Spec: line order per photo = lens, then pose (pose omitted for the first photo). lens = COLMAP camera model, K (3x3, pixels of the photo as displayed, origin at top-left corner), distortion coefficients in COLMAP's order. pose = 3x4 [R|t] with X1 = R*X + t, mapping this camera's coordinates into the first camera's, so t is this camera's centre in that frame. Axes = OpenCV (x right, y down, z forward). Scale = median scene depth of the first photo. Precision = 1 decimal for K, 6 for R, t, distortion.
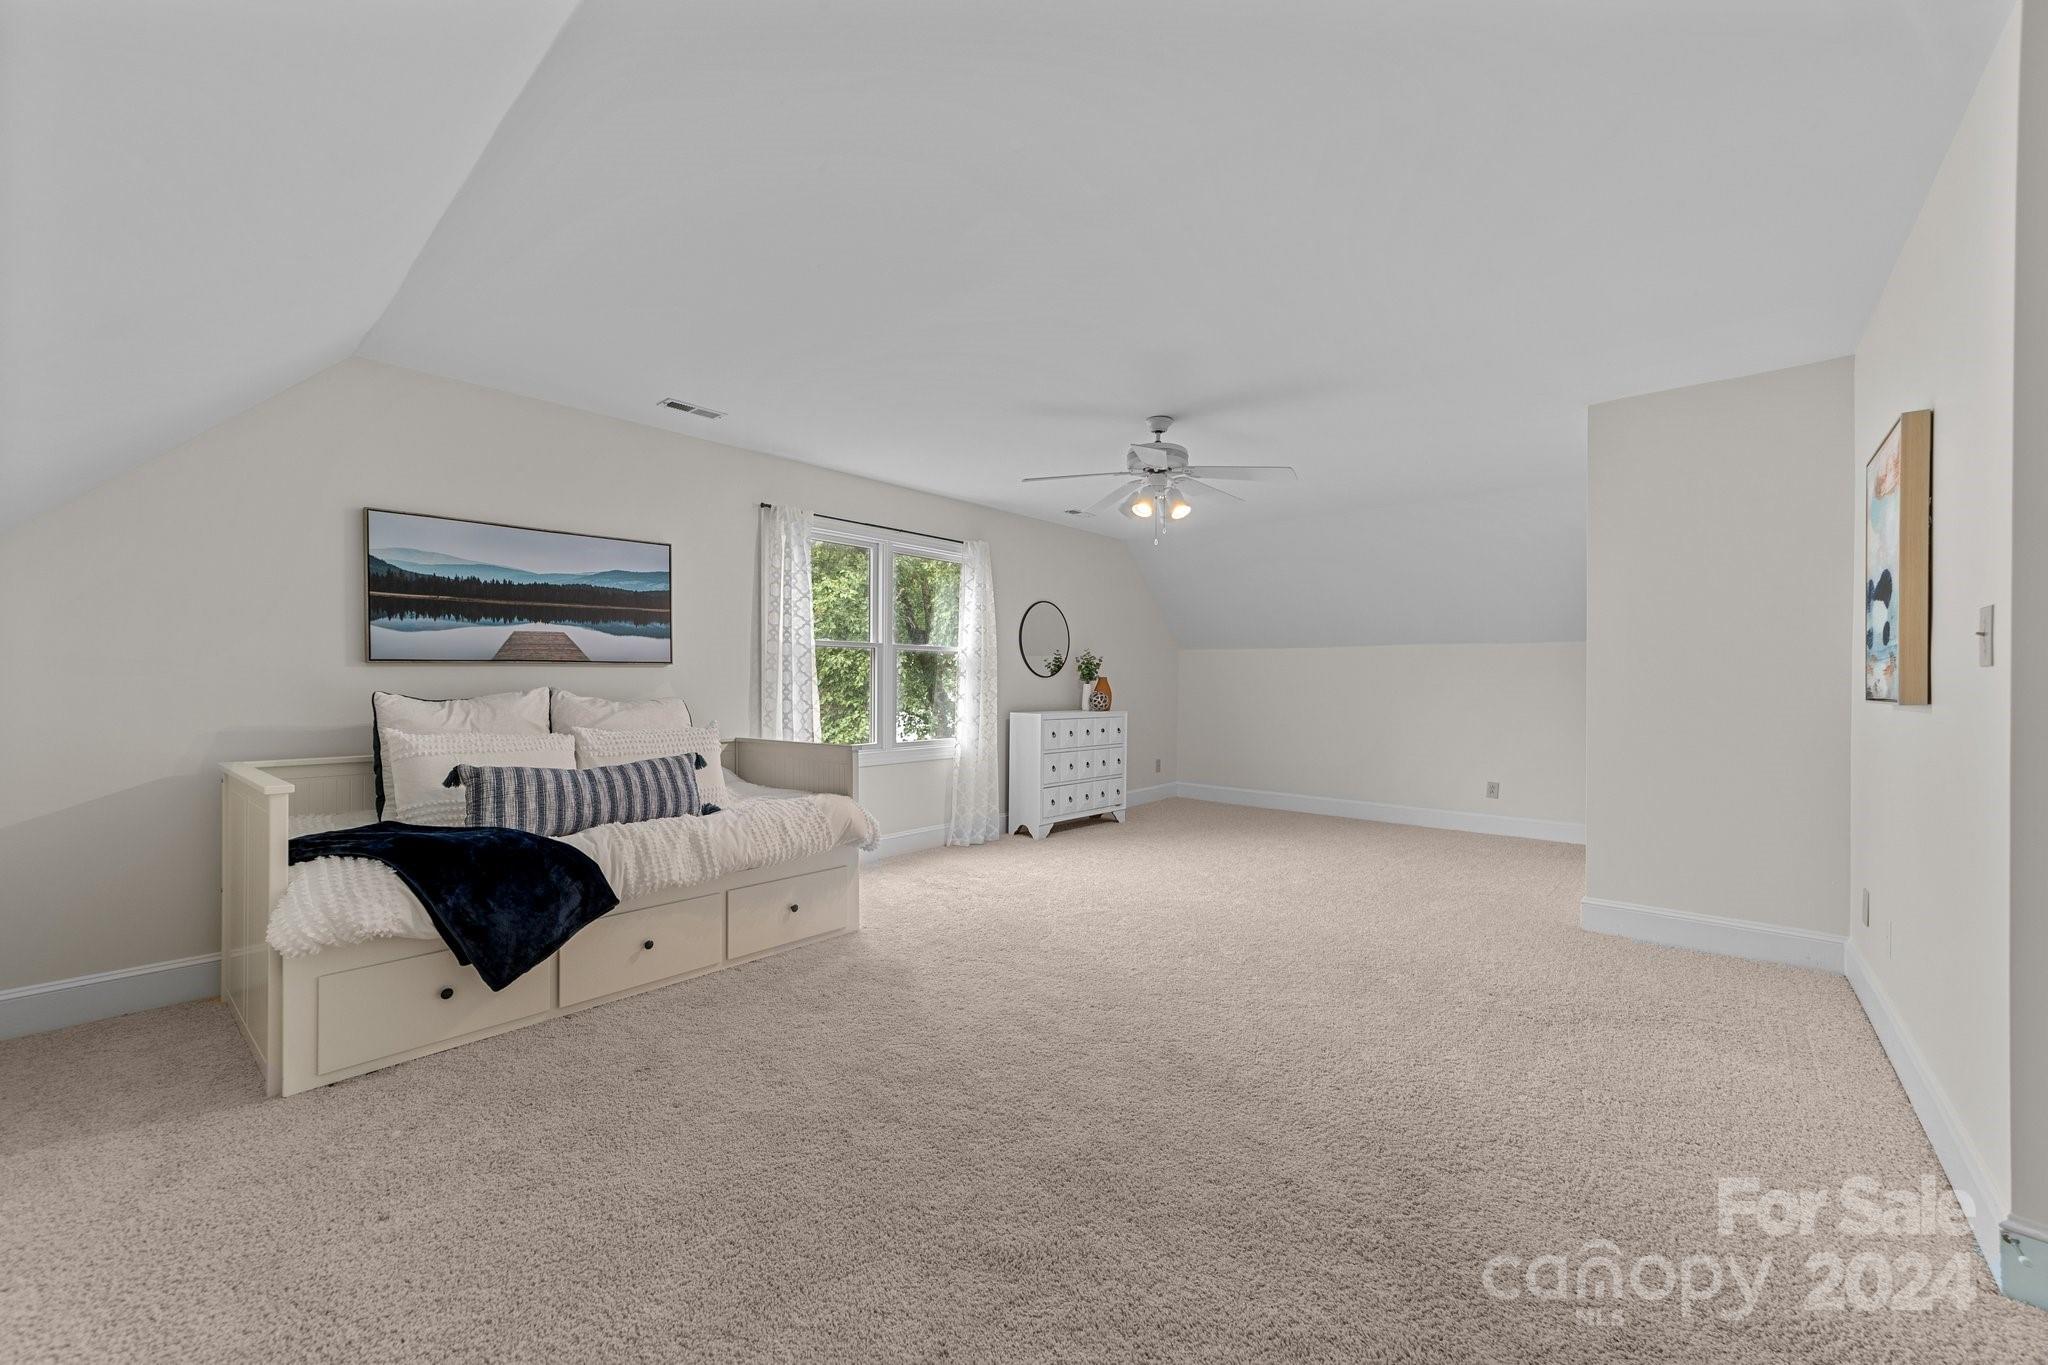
lens RADIAL K [[791.6, 0, 1022.5], [0, 791.6, 684.2], [0, 0, 1]] dist [-0.013204, 0.006013]
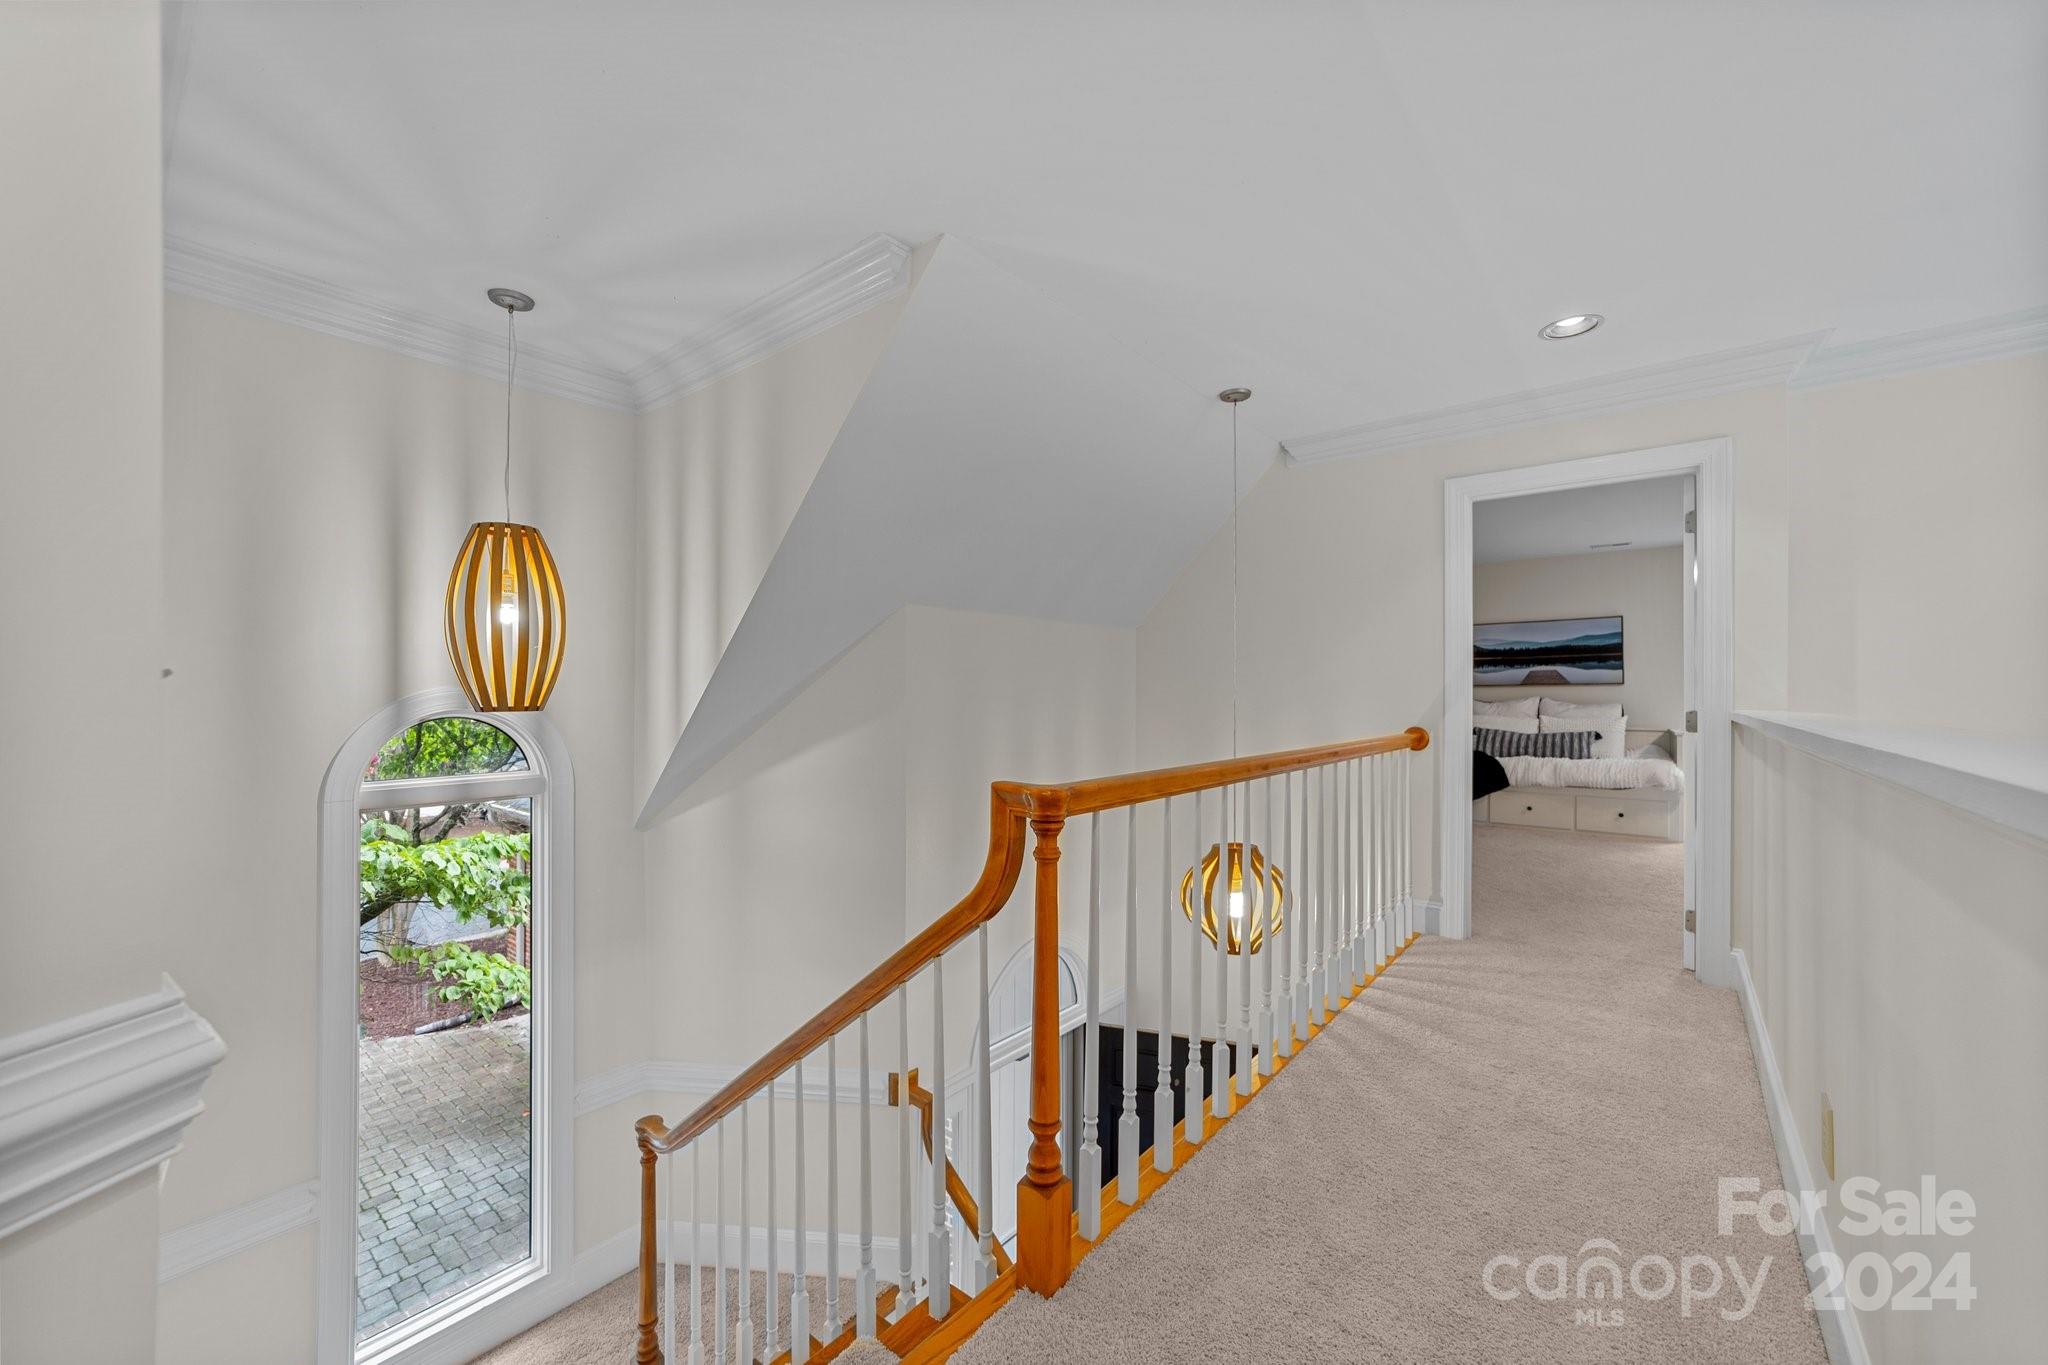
lens RADIAL K [[791.6, 0, 1022.8], [0, 791.6, 686.2], [0, 0, 1]] dist [-0.013204, 0.006013]
pose [[0.044914, -0.004334, -0.998981, 1.415606], [0.001810, 0.999989, -0.004257, -0.017922], [0.998989, -0.001617, 0.044921, -0.471663]]
